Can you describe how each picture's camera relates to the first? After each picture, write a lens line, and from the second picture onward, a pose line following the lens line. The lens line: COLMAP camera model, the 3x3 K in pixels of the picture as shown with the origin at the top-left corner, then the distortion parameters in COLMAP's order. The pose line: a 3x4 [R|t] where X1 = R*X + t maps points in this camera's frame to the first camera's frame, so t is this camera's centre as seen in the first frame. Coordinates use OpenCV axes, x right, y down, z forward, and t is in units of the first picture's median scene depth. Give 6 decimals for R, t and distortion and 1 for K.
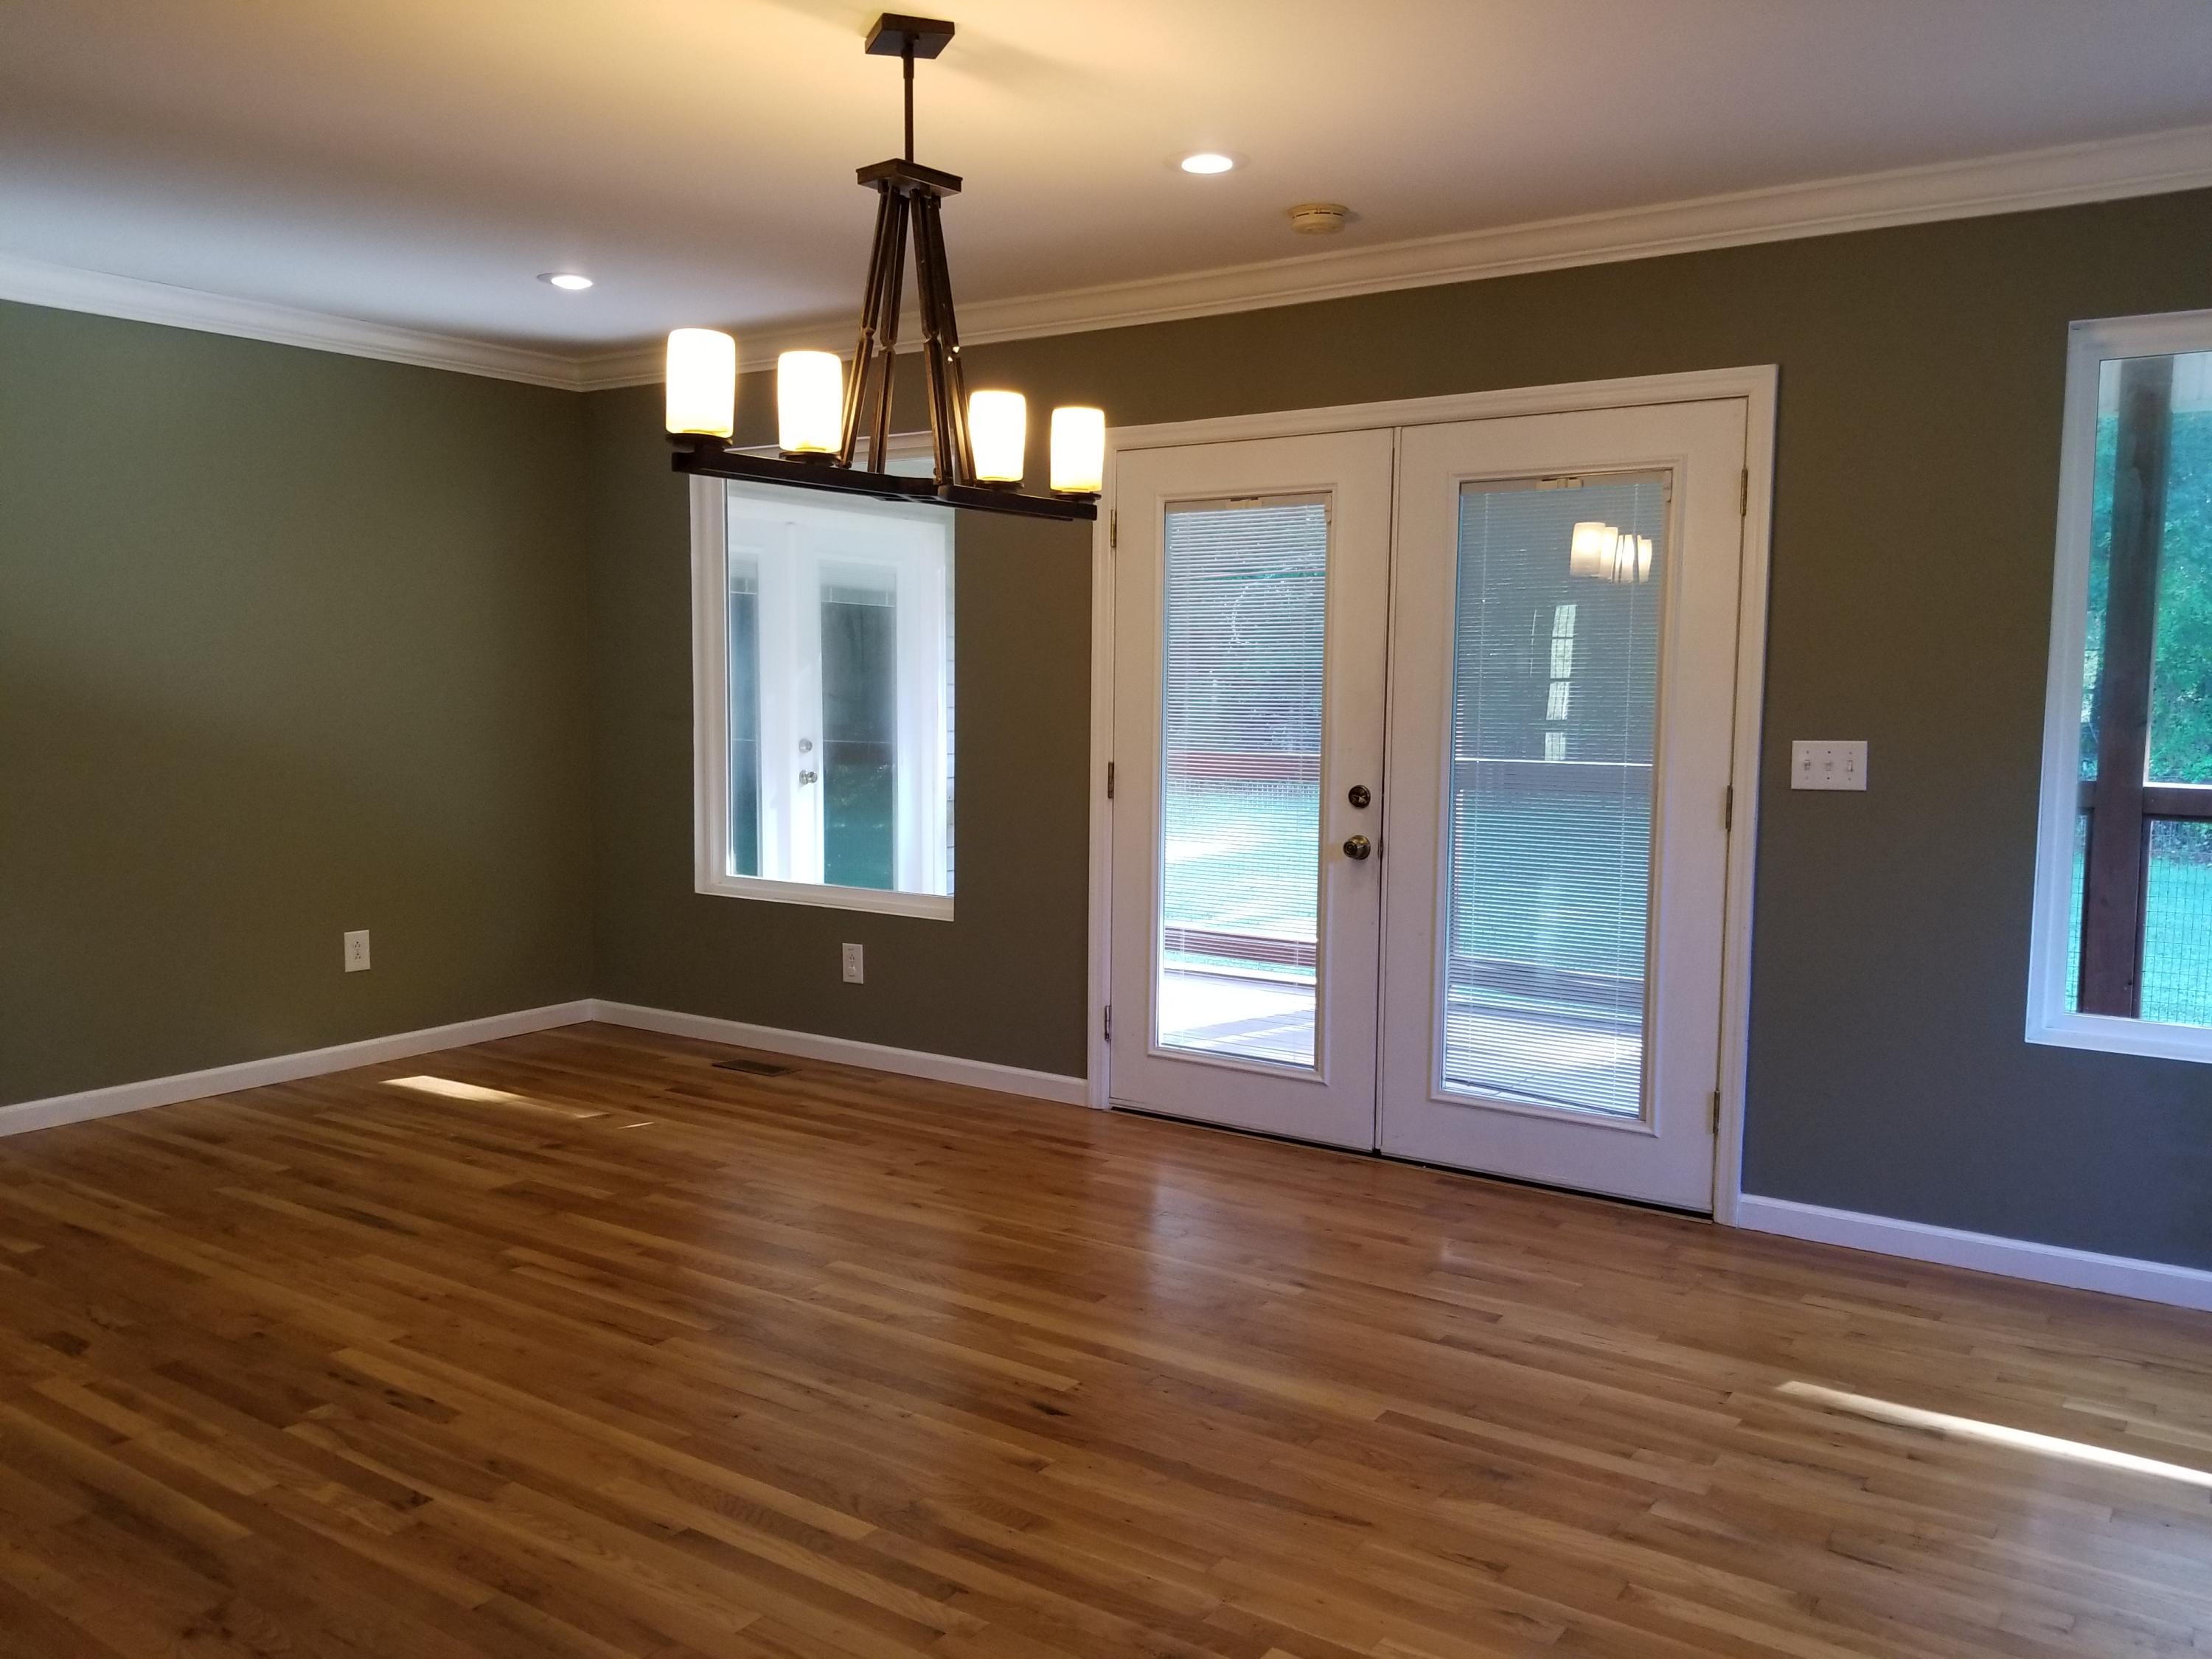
lens RADIAL K [[1747.3, 0, 1066.3], [0, 1747.3, 842.7], [0, 0, 1]] dist [0.083239, -0.168151]
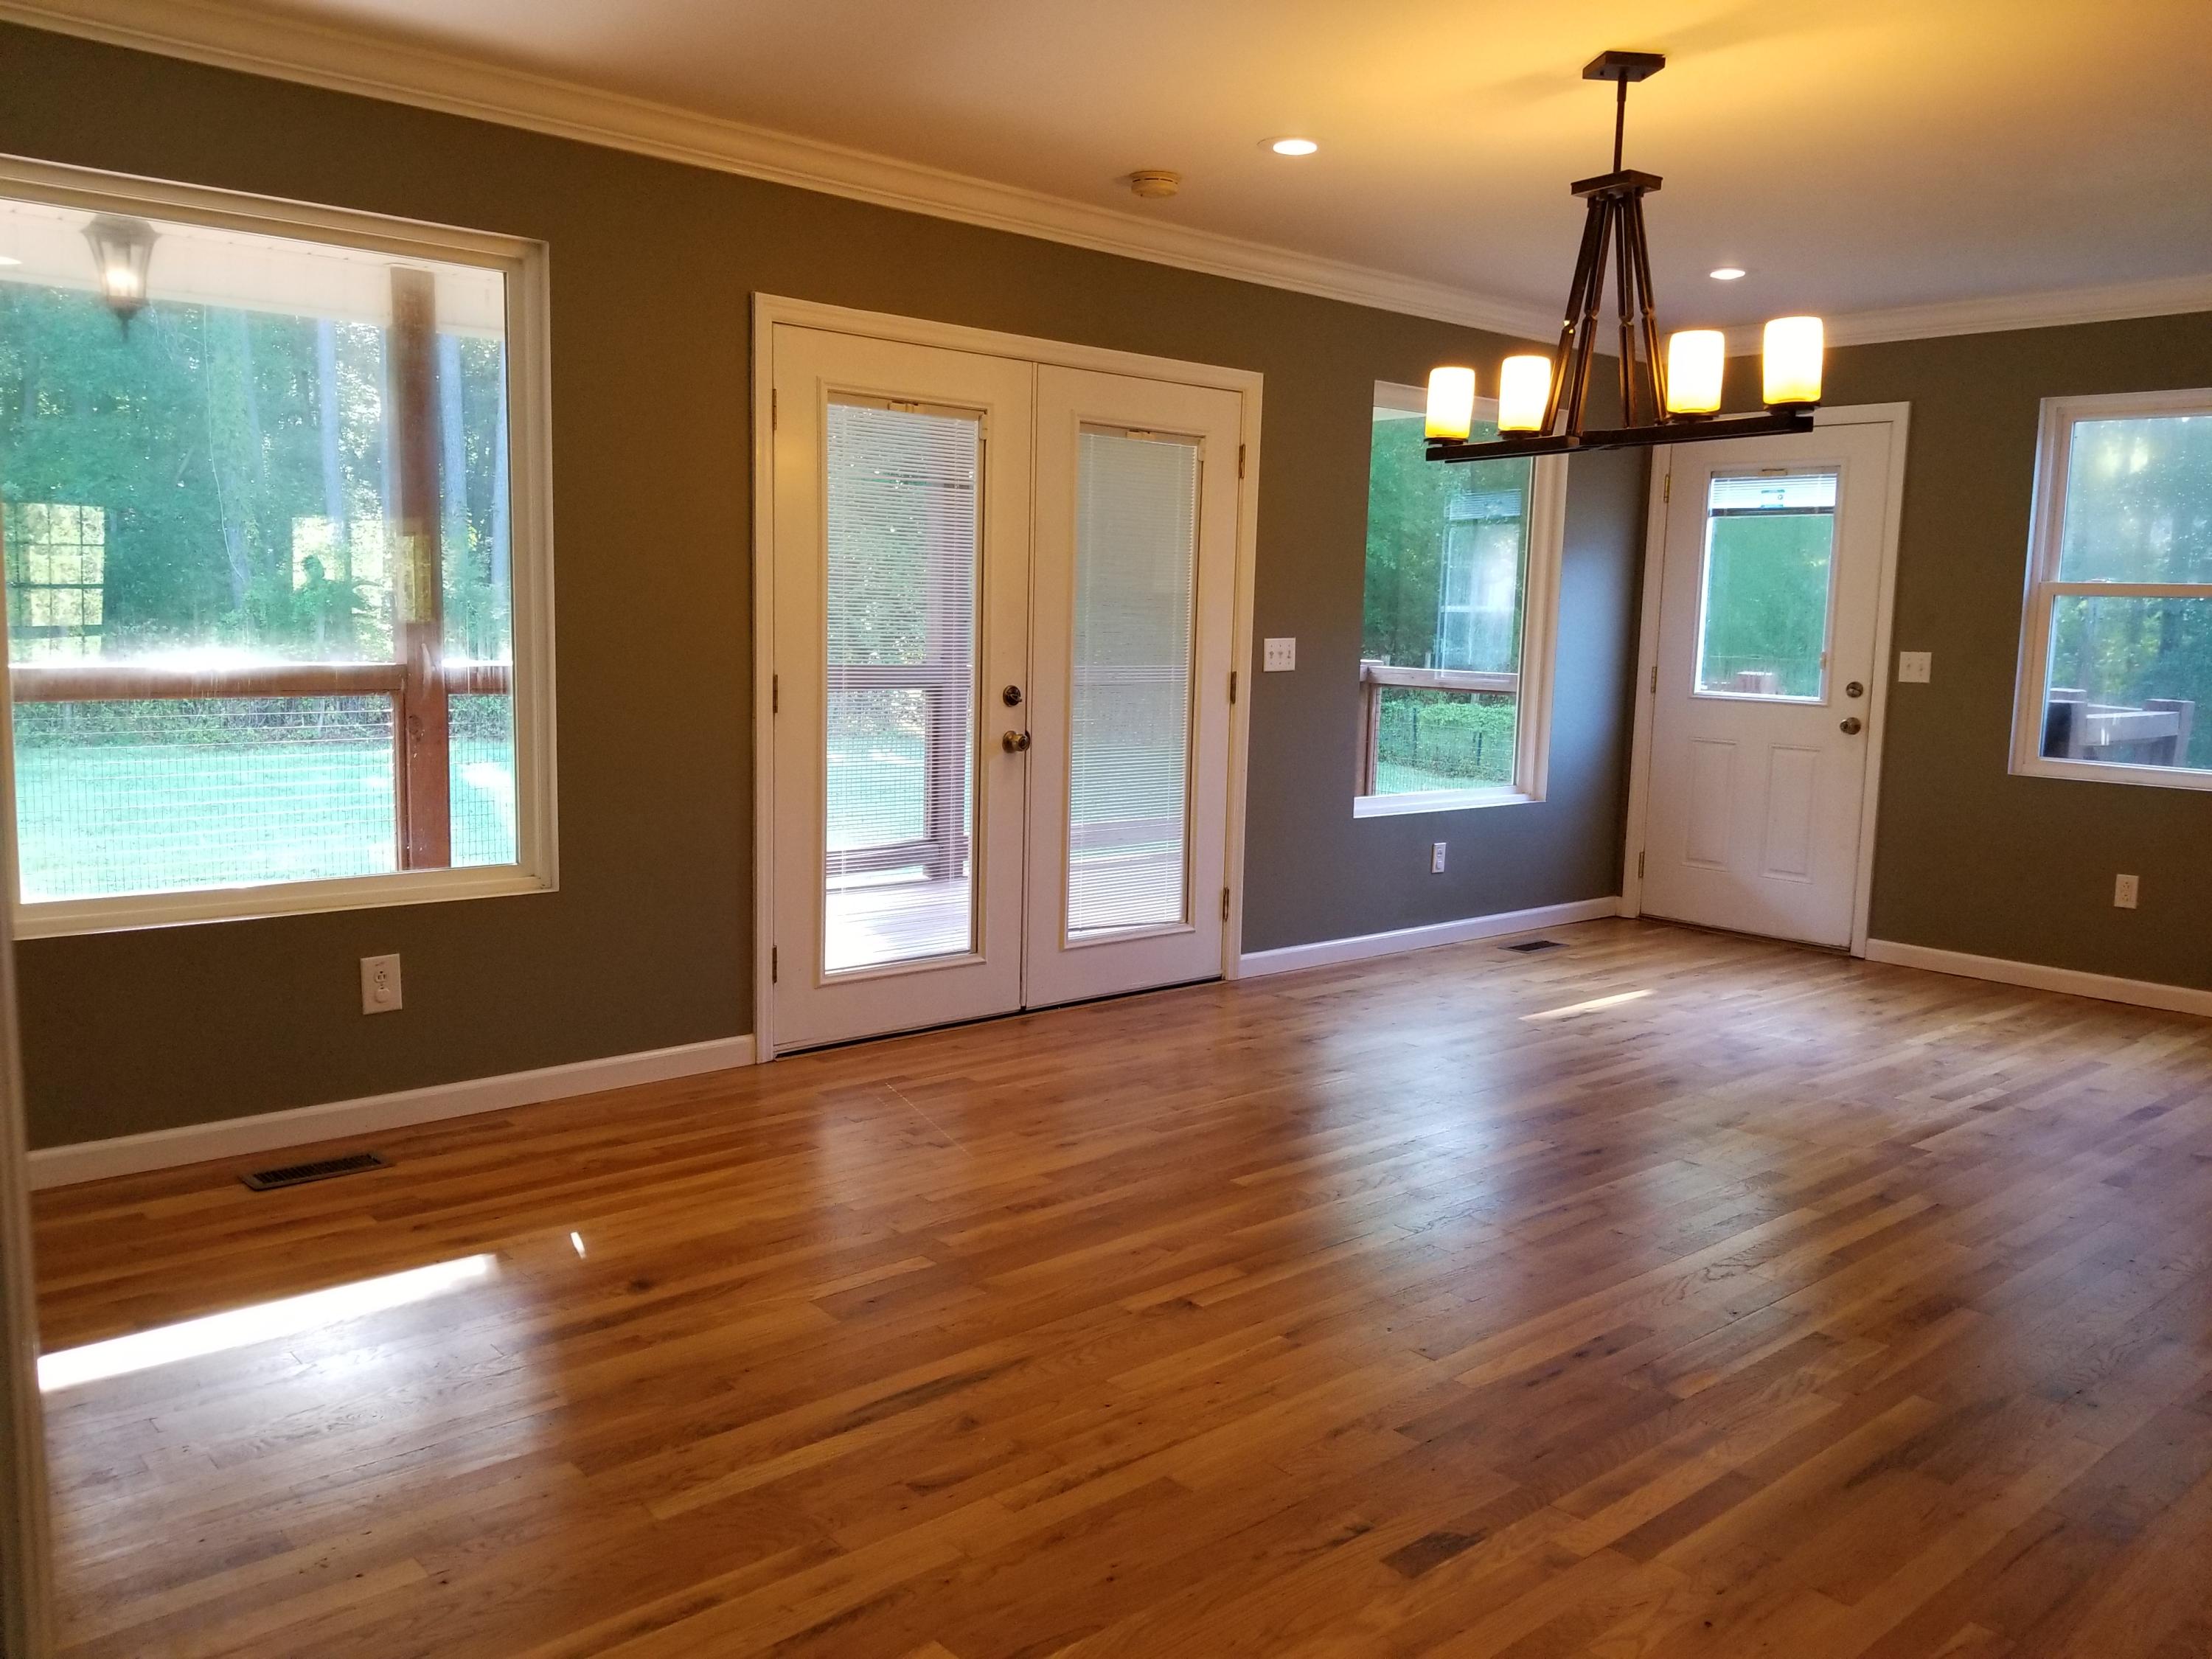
lens RADIAL K [[1759.3, 0, 1106.0], [0, 1759.3, 829.5], [0, 0, 1]] dist [0.086494, -0.128975]
pose [[0.226220, -0.125804, 0.965918, -0.904438], [0.067745, 0.991256, 0.113238, -0.064400], [-0.971718, 0.039820, 0.232765, 0.688890]]
